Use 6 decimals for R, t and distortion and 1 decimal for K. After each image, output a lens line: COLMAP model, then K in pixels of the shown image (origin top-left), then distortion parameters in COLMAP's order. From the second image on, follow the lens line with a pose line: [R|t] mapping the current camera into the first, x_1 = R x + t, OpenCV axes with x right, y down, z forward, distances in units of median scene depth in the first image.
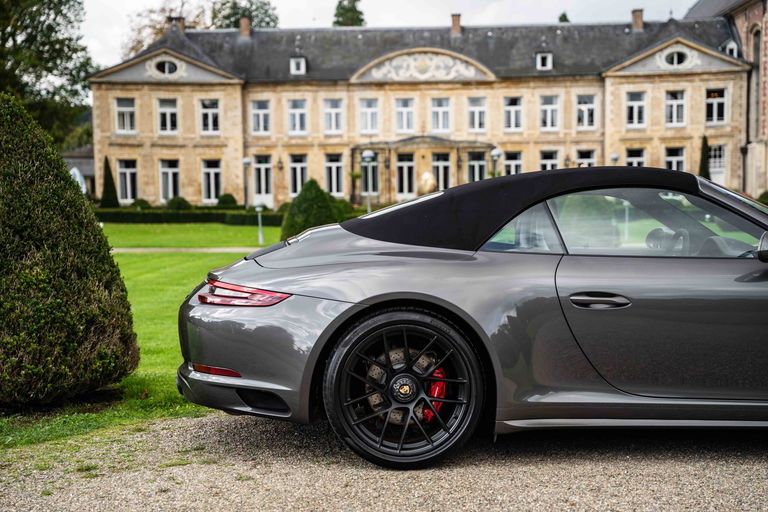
lens RADIAL K [[1180.9, 0, 387.7], [0, 1180.9, 264.3], [0, 0, 1]] dist [0.278055, 0.000000]
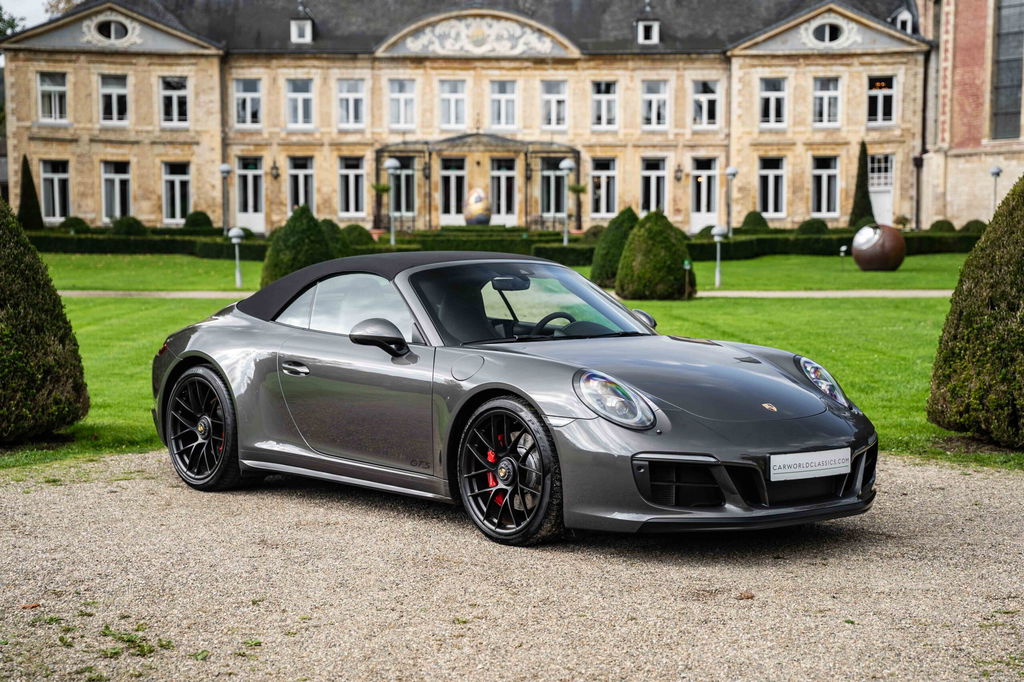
lens RADIAL K [[1727.4, 0, 504.9], [0, 1727.4, 335.1], [0, 0, 1]] dist [0.238253, 0.000000]
pose [[0.999235, 0.010163, 0.037761, 0.008025], [-0.010646, 0.999864, 0.012615, -0.001021], [-0.037627, -0.013007, 0.999207, -0.039448]]
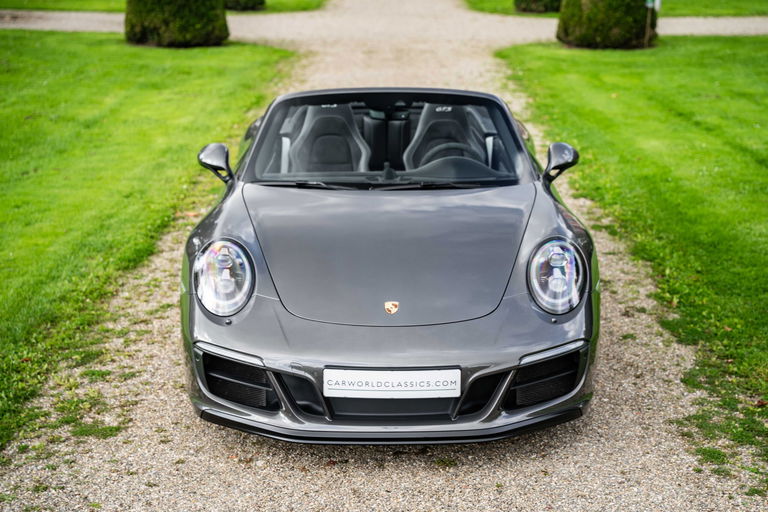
lens RADIAL K [[1258.1, 0, 387.6], [0, 1258.1, 262.0], [0, 0, 1]] dist [0.355367, 0.000000]
pose [[0.999692, 0.015624, 0.019266, 0.011254], [-0.019375, 0.976828, 0.213146, -0.011801], [-0.015489, -0.213454, 0.976830, 0.073963]]
